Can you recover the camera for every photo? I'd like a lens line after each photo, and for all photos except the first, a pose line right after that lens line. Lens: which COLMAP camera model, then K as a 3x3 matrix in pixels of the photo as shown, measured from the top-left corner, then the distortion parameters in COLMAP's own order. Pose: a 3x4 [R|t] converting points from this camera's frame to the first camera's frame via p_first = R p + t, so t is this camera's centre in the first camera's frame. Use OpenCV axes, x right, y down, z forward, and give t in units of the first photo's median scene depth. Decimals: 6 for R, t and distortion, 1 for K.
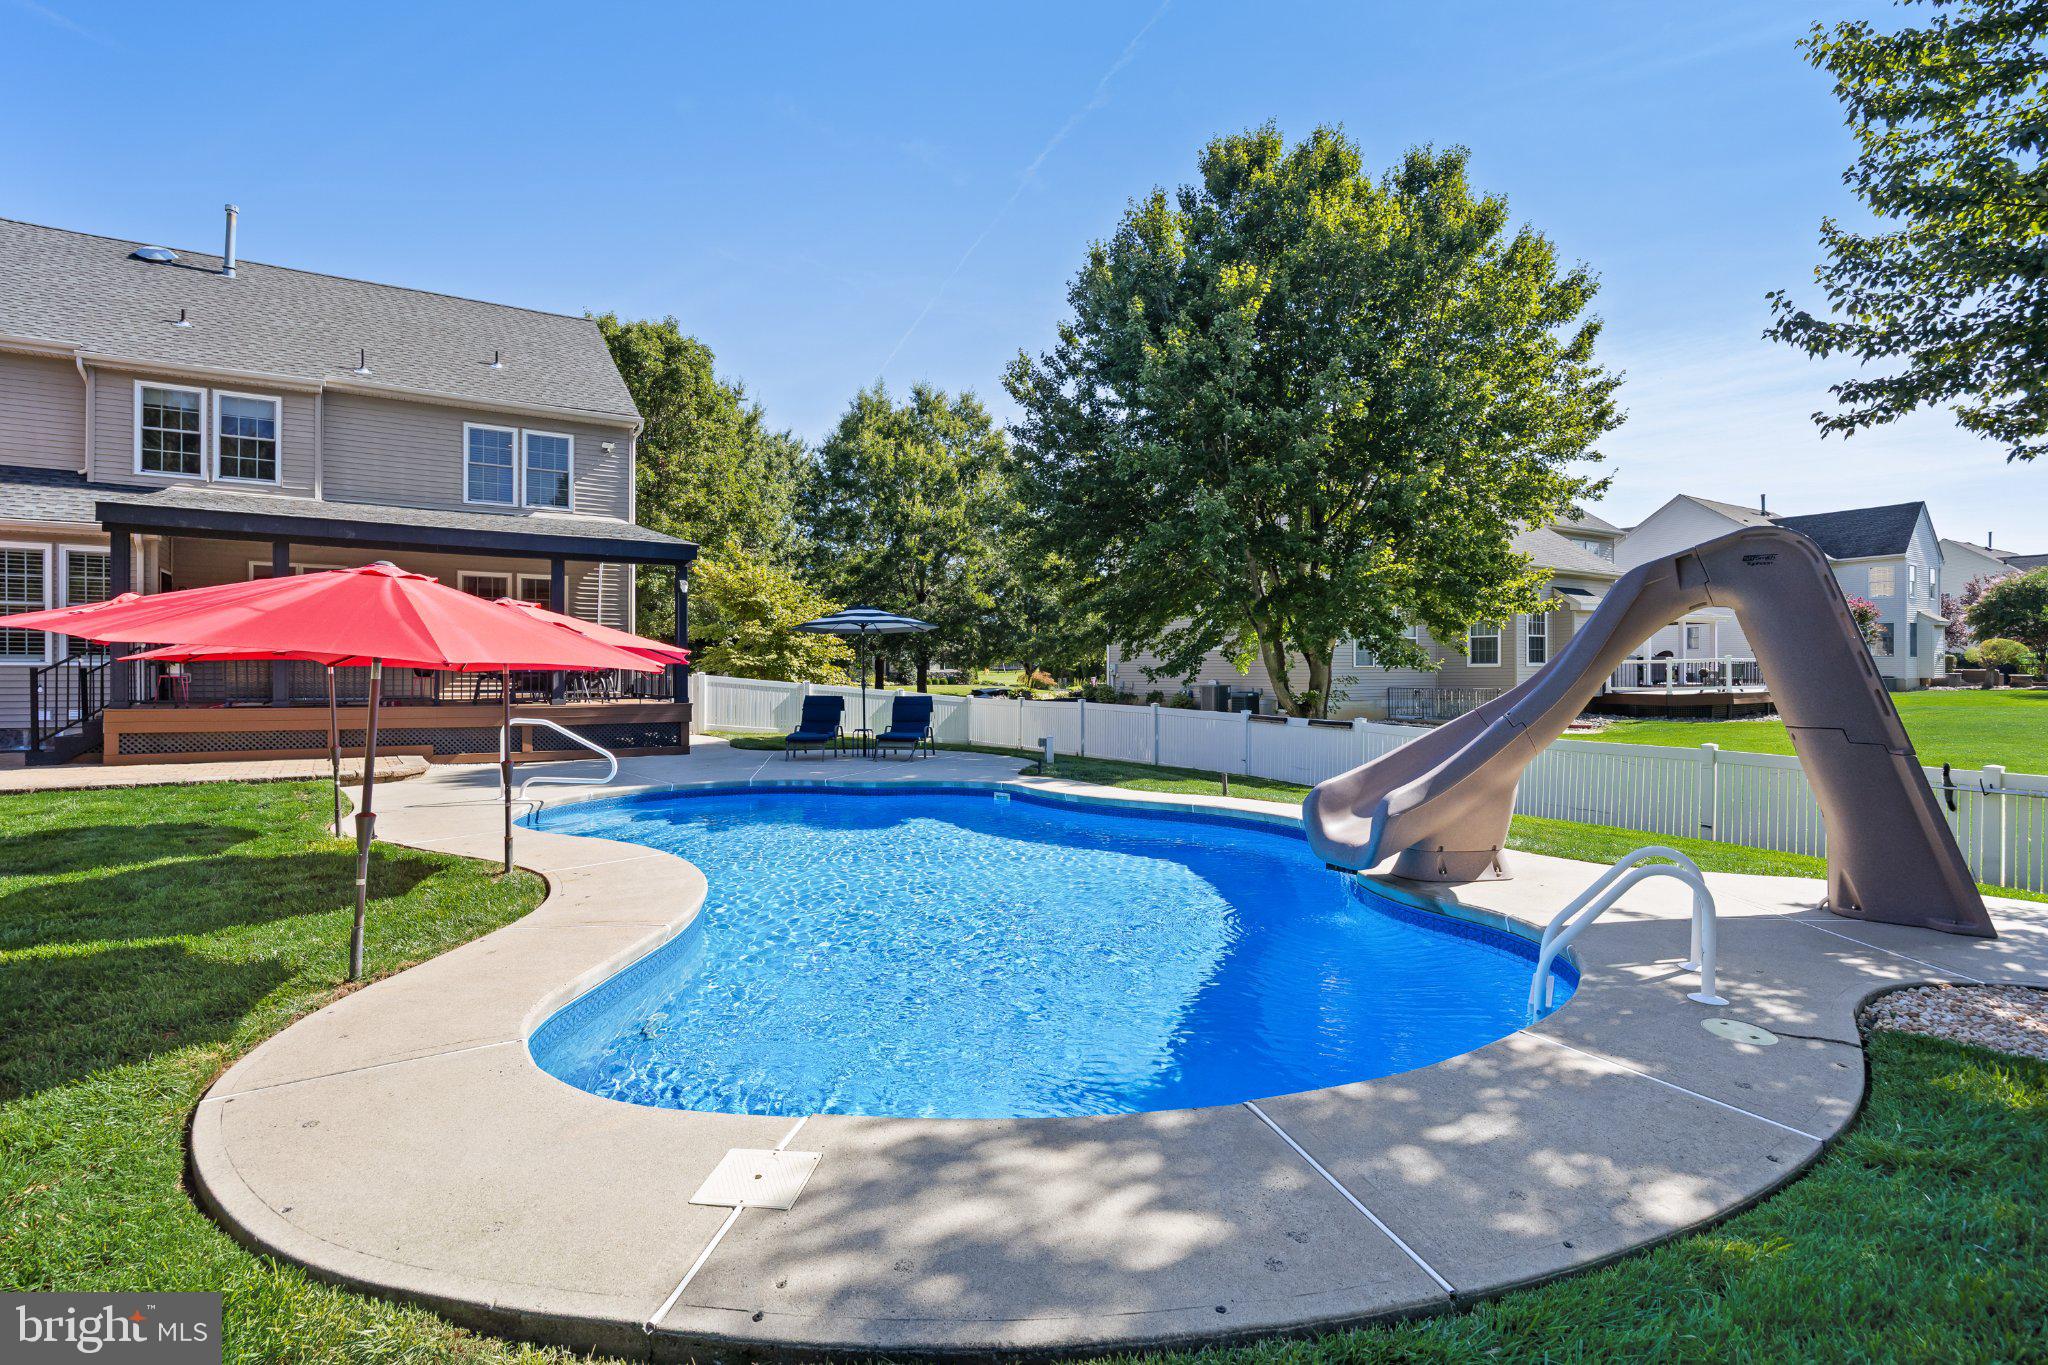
lens RADIAL K [[1027.1, 0, 1032.2], [0, 1027.1, 672.8], [0, 0, 1]] dist [0.002792, 0.001312]
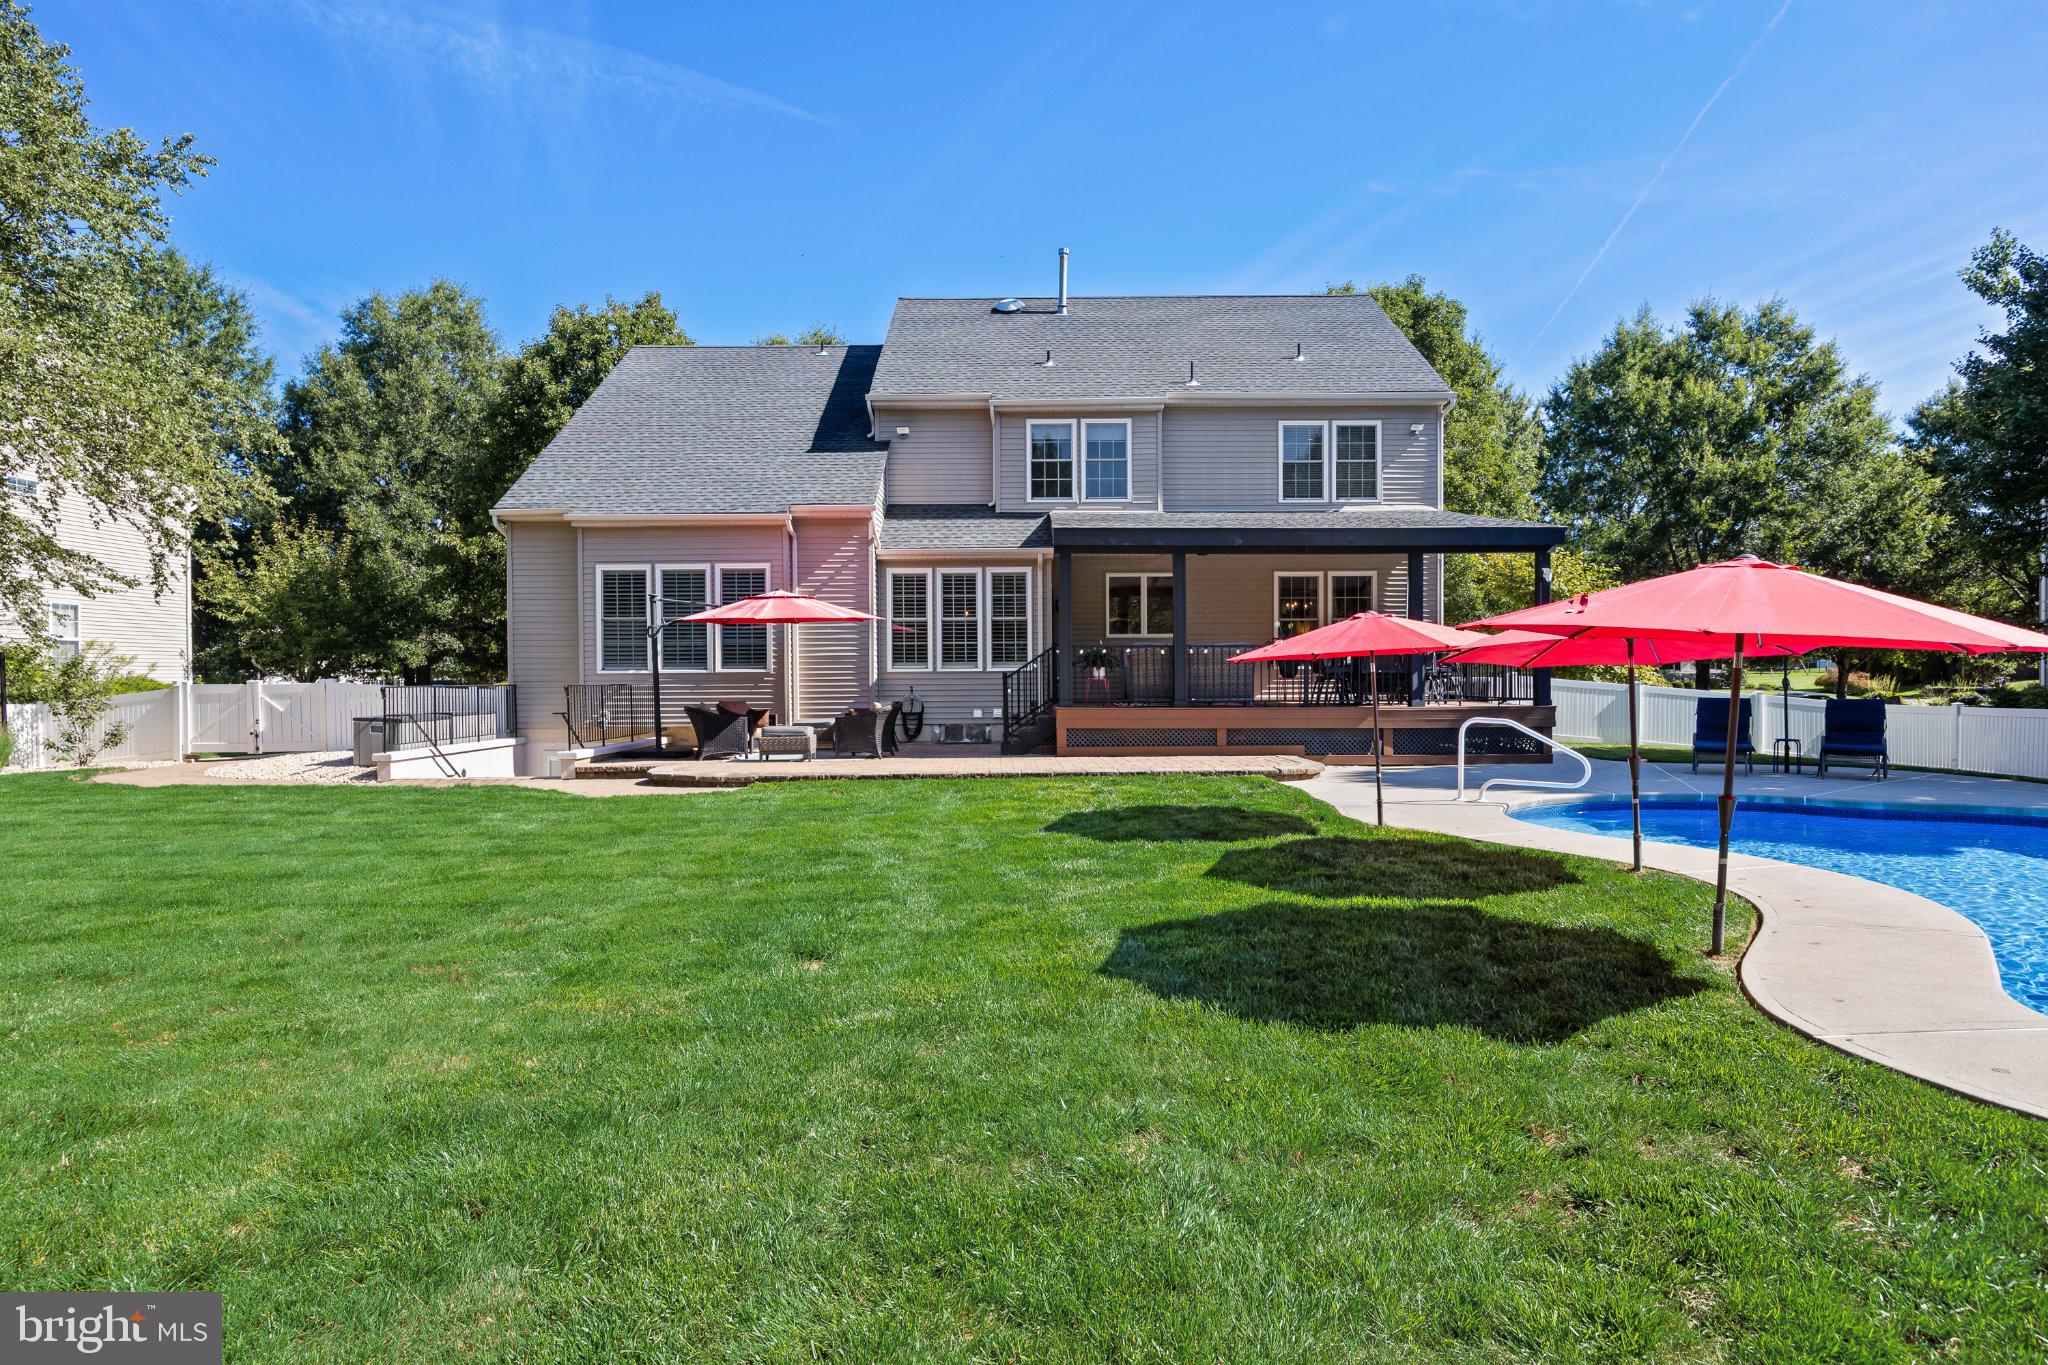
lens RADIAL K [[1191.1, 0, 1022.9], [0, 1191.1, 693.4], [0, 0, 1]] dist [-0.003688, 0.003442]
pose [[0.846557, -0.001068, -0.532297, -0.147574], [0.008375, 0.999901, 0.011314, 0.002772], [0.532232, -0.014036, 0.846482, -0.099739]]
